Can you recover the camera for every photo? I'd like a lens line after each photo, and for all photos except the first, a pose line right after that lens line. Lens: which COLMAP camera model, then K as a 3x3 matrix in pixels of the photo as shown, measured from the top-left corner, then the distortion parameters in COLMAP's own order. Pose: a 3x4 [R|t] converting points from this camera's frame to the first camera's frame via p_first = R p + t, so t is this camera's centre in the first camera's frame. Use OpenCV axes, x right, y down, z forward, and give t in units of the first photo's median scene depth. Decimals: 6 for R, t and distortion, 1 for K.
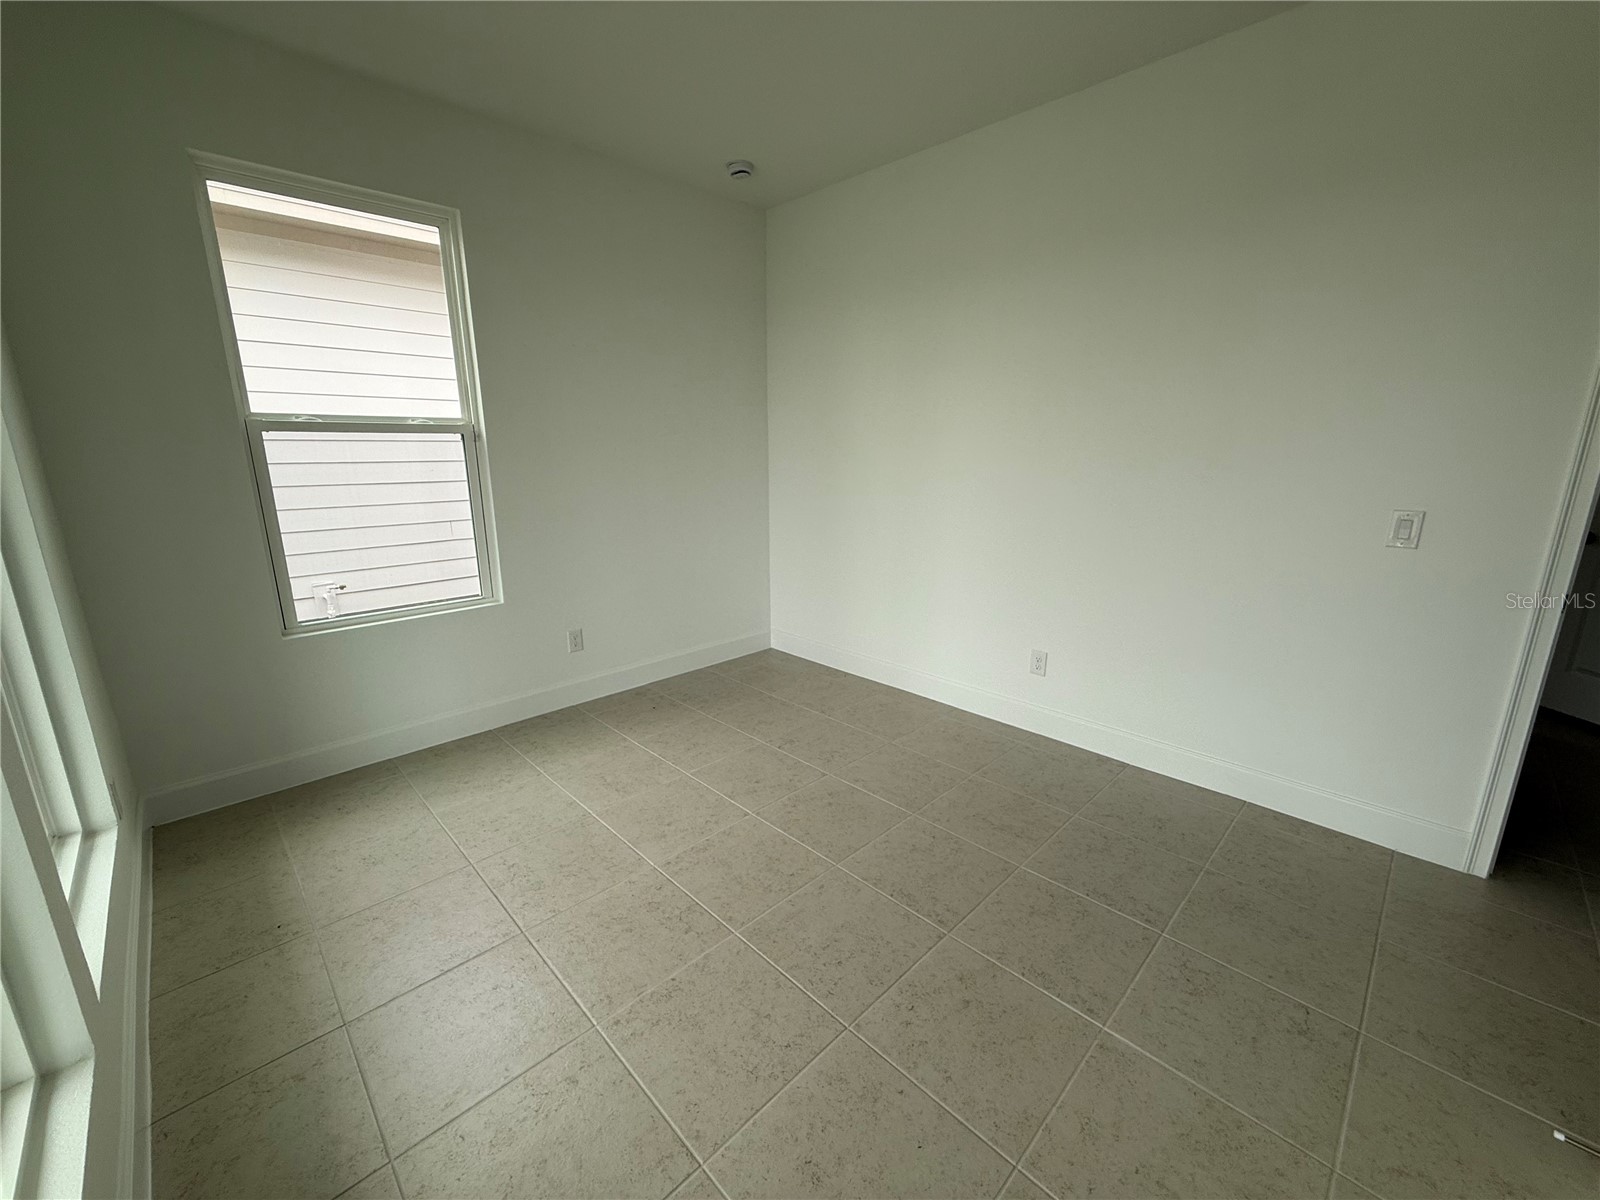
lens RADIAL K [[639.1, 0, 796.3], [0, 639.1, 601.9], [0, 0, 1]] dist [0.000322, -0.000122]
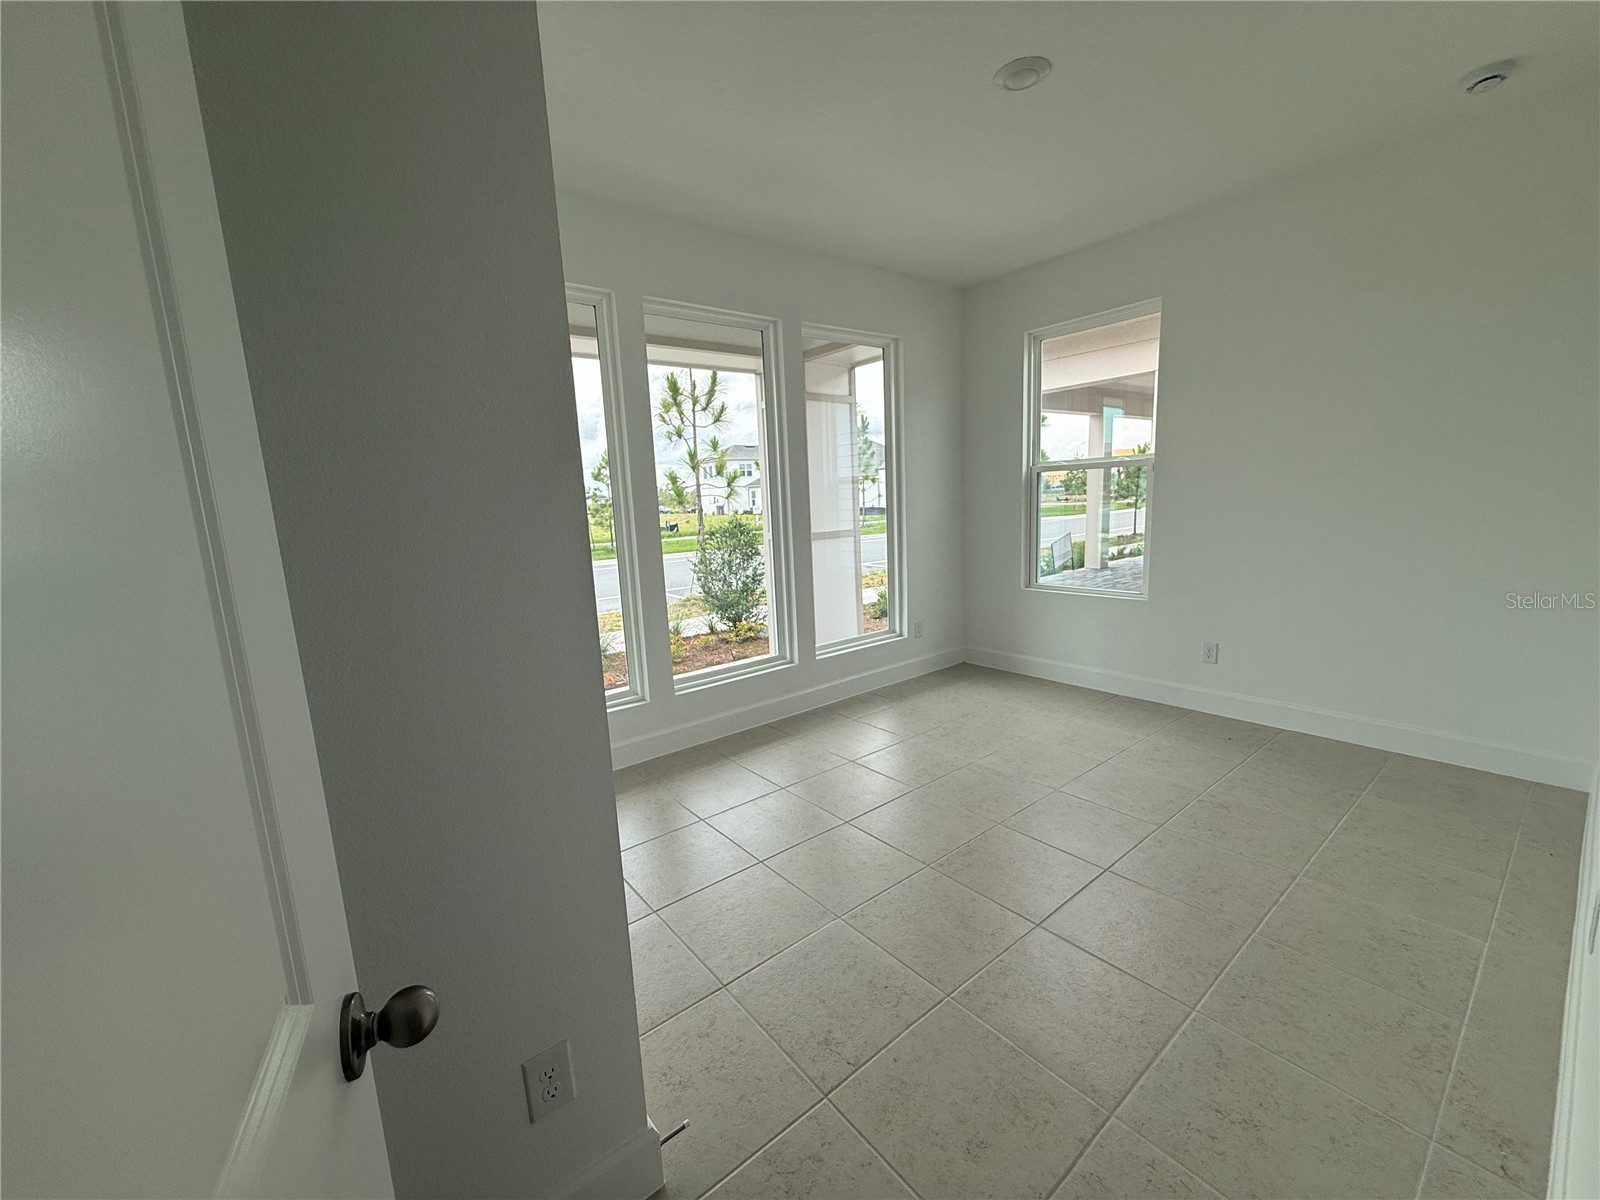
lens RADIAL K [[636.6, 0, 798.1], [0, 636.6, 603.2], [0, 0, 1]] dist [0.002385, 0.000308]
pose [[-0.108626, 0.170370, -0.979375, 0.847884], [-0.186845, 0.964146, 0.188444, -0.103453], [0.976365, 0.203461, -0.072898, 0.433616]]
